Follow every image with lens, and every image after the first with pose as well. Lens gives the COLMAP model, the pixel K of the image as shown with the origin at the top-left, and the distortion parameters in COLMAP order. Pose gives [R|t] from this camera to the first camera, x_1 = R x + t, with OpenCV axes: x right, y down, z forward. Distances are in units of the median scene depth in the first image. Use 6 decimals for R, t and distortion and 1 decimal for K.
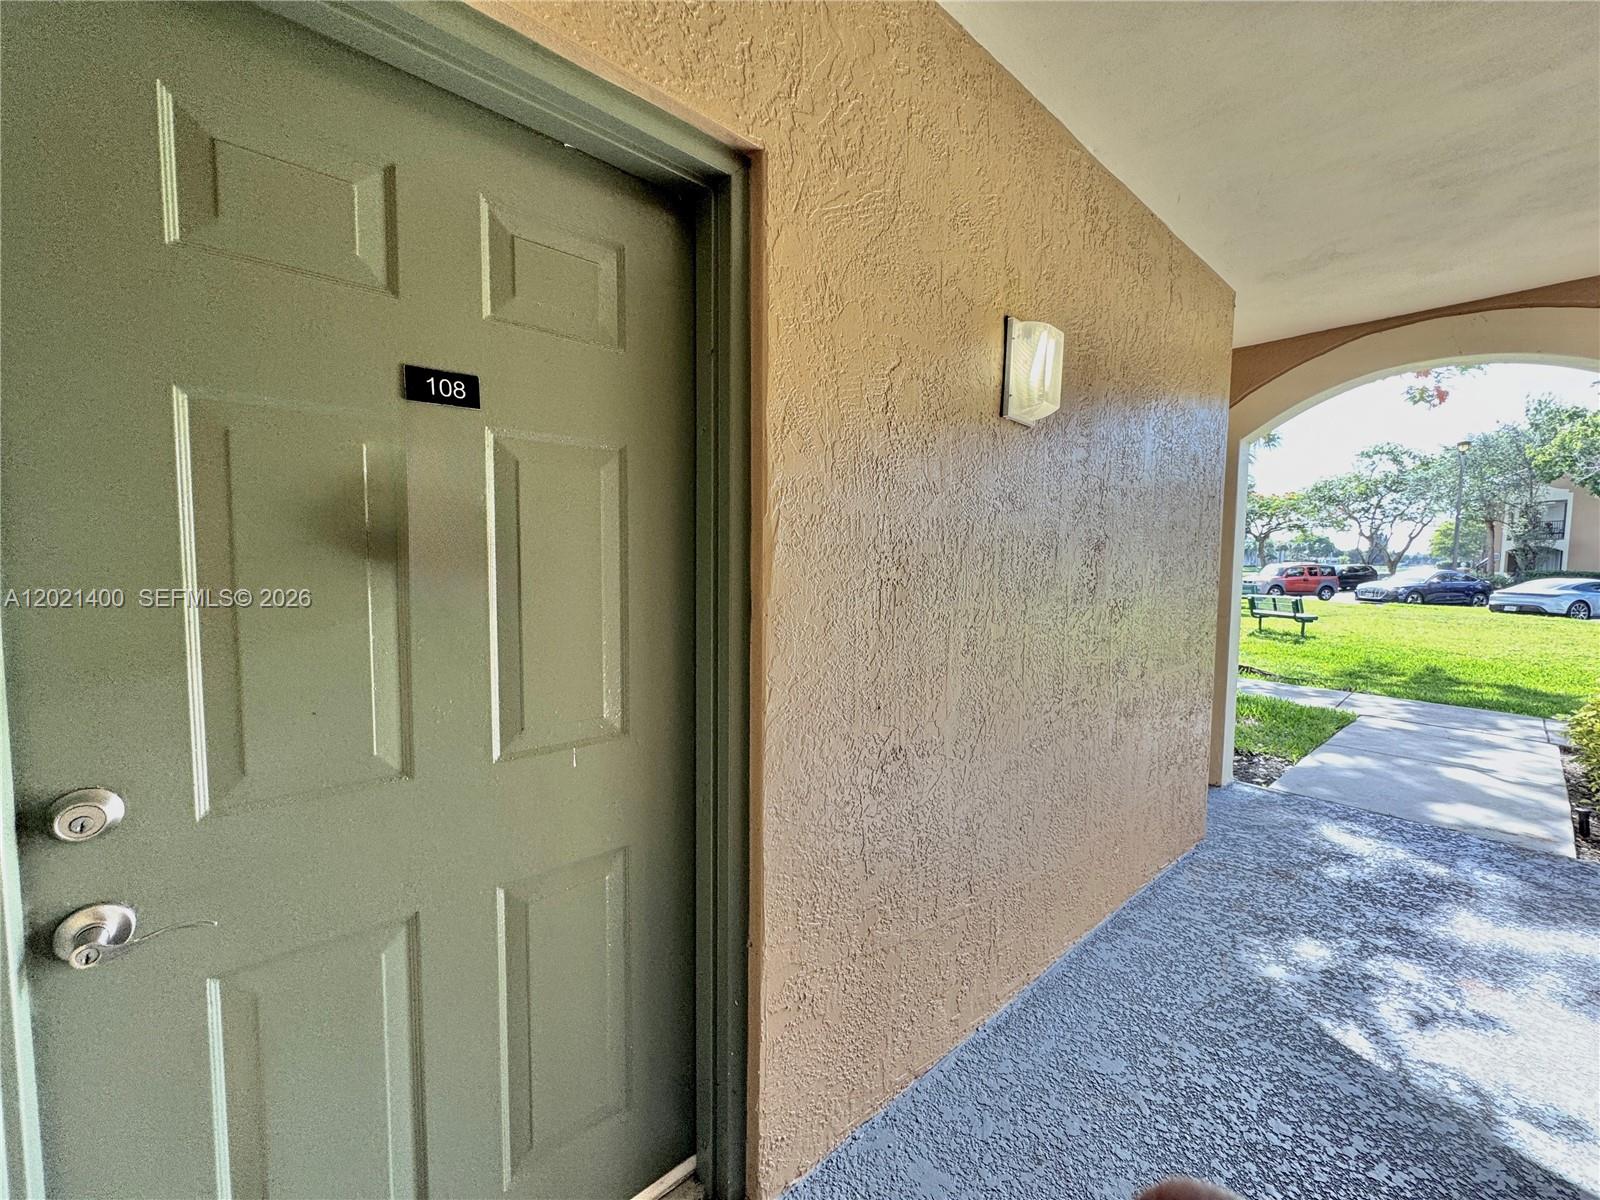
lens RADIAL K [[640.7, 0, 800.0], [0, 640.7, 600.0], [0, 0, 1]] dist [-0.002446, -0.000152]
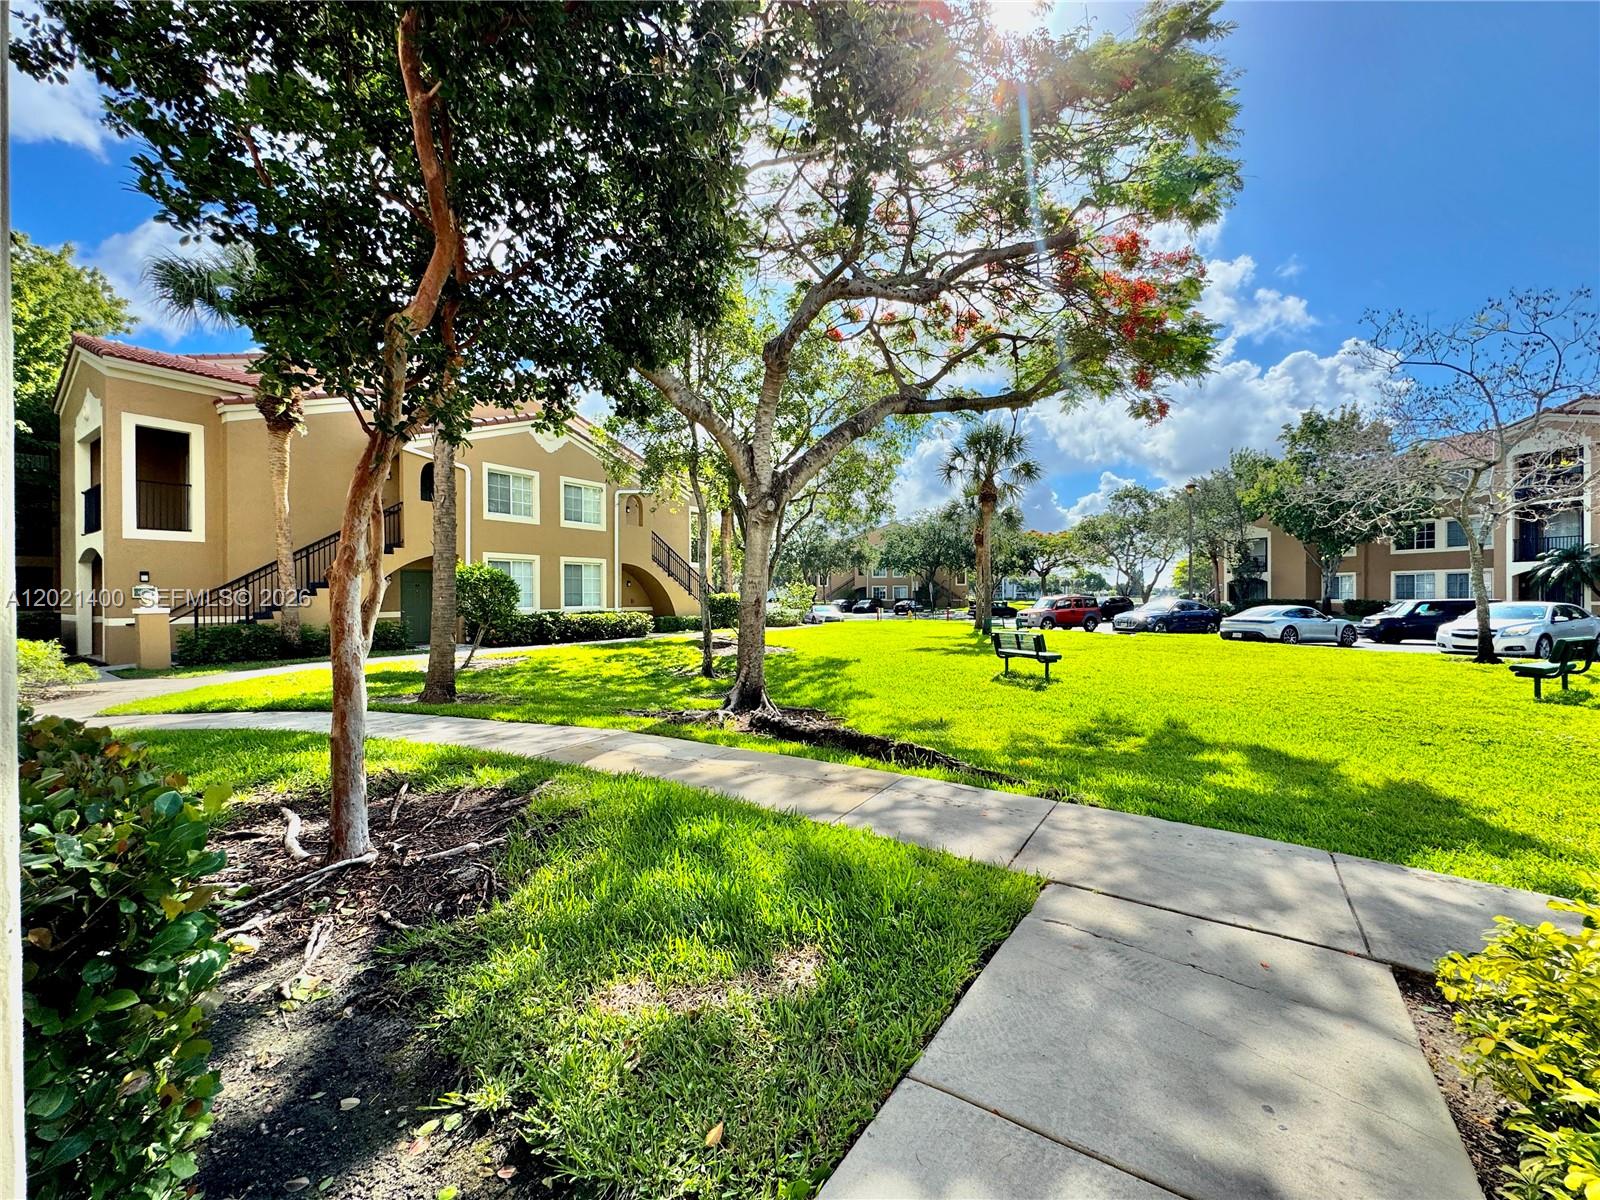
lens RADIAL K [[640.7, 0, 800.0], [0, 640.7, 600.0], [0, 0, 1]] dist [-0.002446, -0.000152]
pose [[0.969335, -0.016248, 0.245204, 0.108323], [0.031502, 0.997795, -0.058416, -0.003557], [-0.243715, 0.064349, 0.967710, 0.104048]]
